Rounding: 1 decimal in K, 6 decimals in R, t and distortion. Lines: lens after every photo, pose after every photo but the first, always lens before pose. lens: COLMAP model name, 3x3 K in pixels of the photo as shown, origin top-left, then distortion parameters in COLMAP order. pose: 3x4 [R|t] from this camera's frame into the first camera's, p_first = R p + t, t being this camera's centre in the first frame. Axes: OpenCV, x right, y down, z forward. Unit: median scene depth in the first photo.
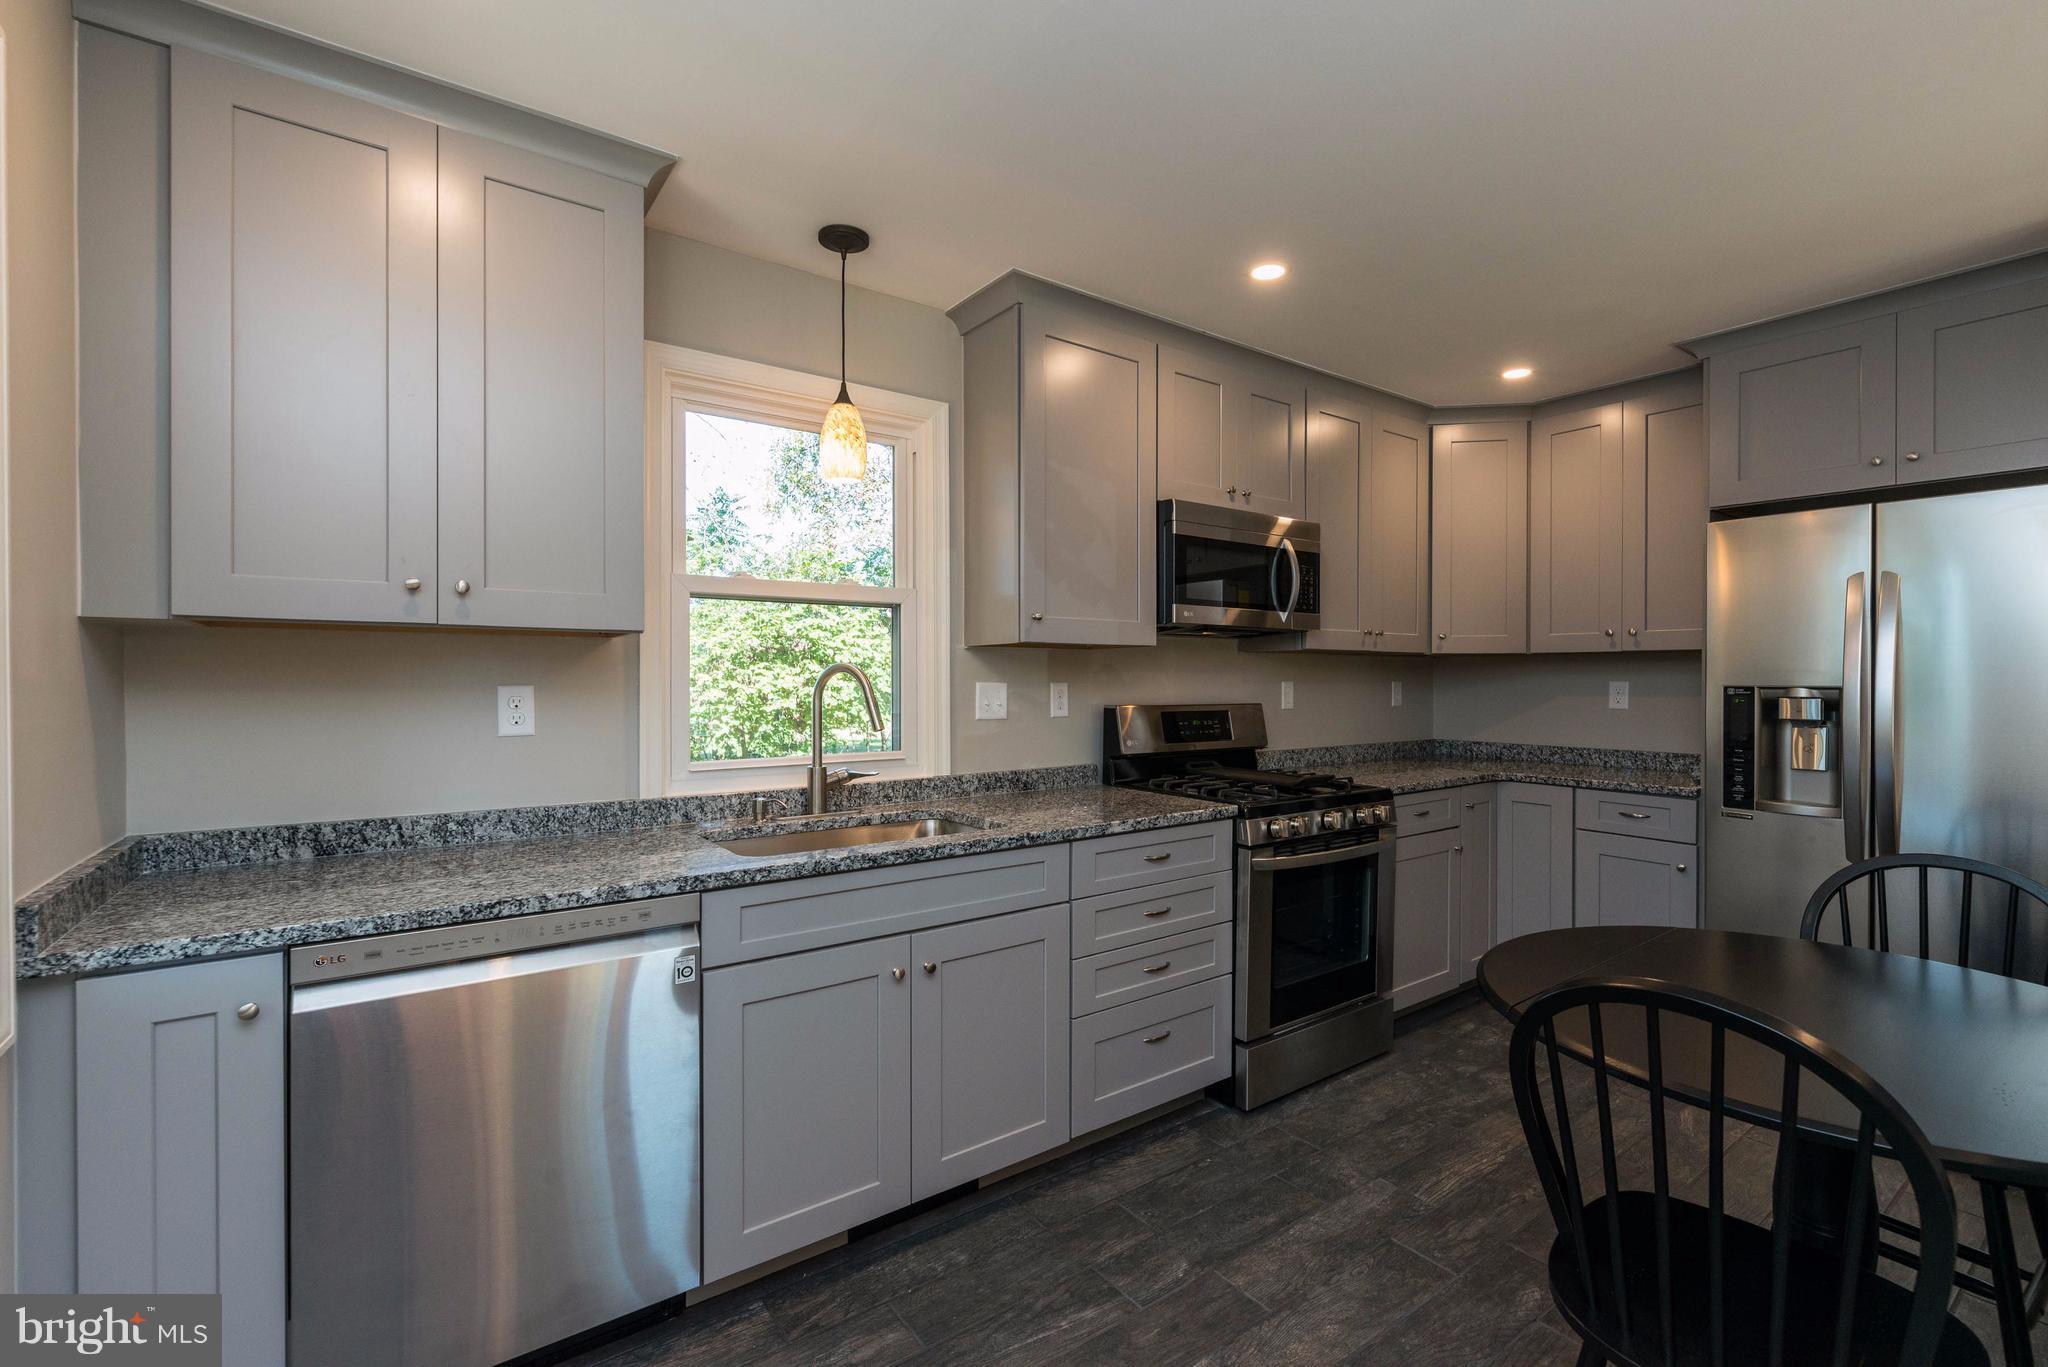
lens RADIAL K [[911.0, 0, 996.9], [0, 911.0, 690.1], [0, 0, 1]] dist [-0.001191, 0.000033]
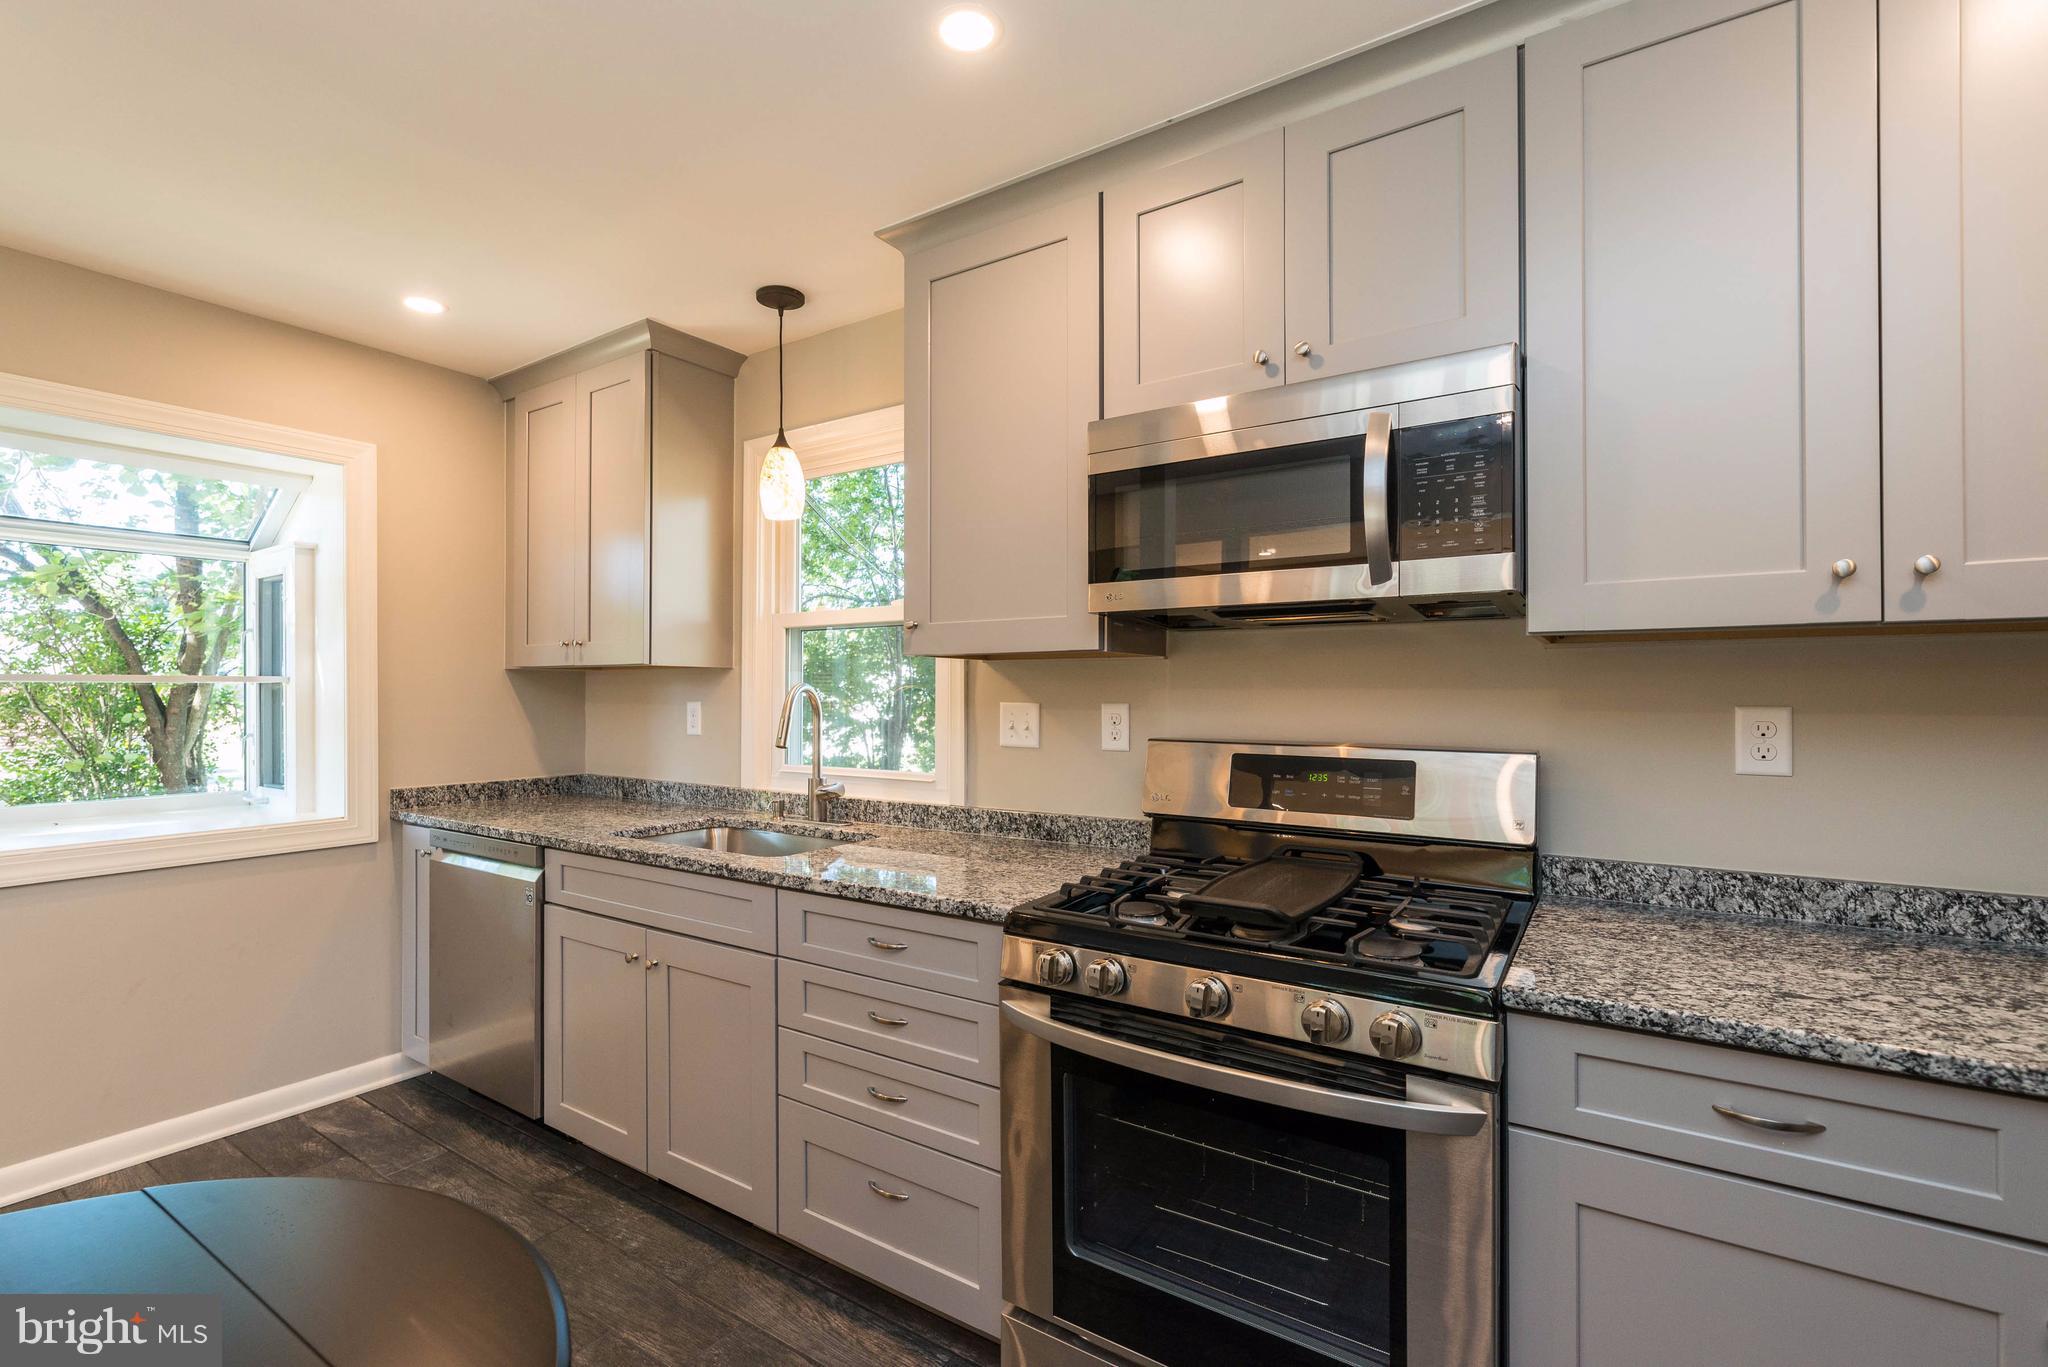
lens RADIAL K [[878.2, 0, 1024.2], [0, 878.2, 690.5], [0, 0, 1]] dist [-0.001185, -0.000085]
pose [[0.365096, -0.000929, -0.930970, 0.830384], [-0.010465, 0.999932, -0.005102, -0.017165], [0.930911, 0.011606, 0.365061, 0.800508]]
